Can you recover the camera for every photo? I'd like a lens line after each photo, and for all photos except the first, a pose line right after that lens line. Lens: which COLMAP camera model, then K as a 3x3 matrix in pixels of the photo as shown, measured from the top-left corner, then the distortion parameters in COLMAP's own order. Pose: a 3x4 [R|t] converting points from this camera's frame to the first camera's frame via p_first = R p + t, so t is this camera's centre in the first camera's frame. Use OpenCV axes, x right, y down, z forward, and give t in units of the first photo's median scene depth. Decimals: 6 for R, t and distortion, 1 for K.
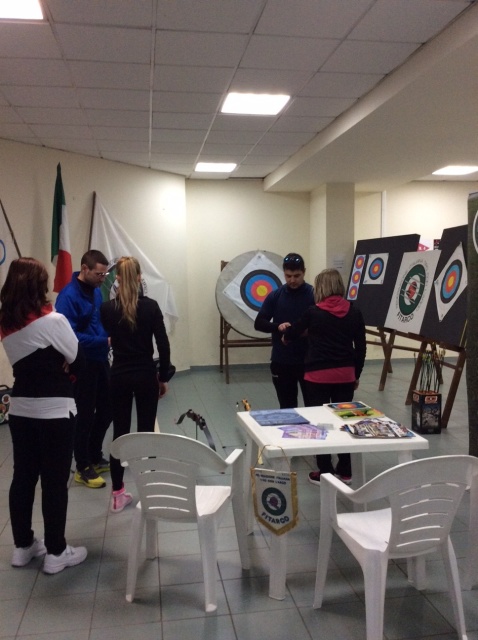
lens RADIAL K [[580.5, 0, 237.7], [0, 580.5, 323.3], [0, 0, 1]] dist [0.131563, -0.255846]
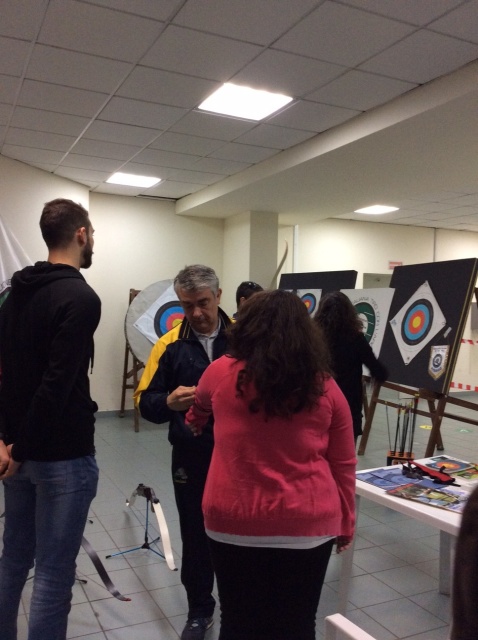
lens RADIAL K [[580.5, 0, 237.7], [0, 580.5, 323.3], [0, 0, 1]] dist [0.131563, -0.255846]
pose [[0.956077, 0.028654, 0.291711, -0.160618], [-0.011733, 0.998154, -0.059590, -0.008889], [-0.292880, 0.053550, 0.954648, 0.169964]]
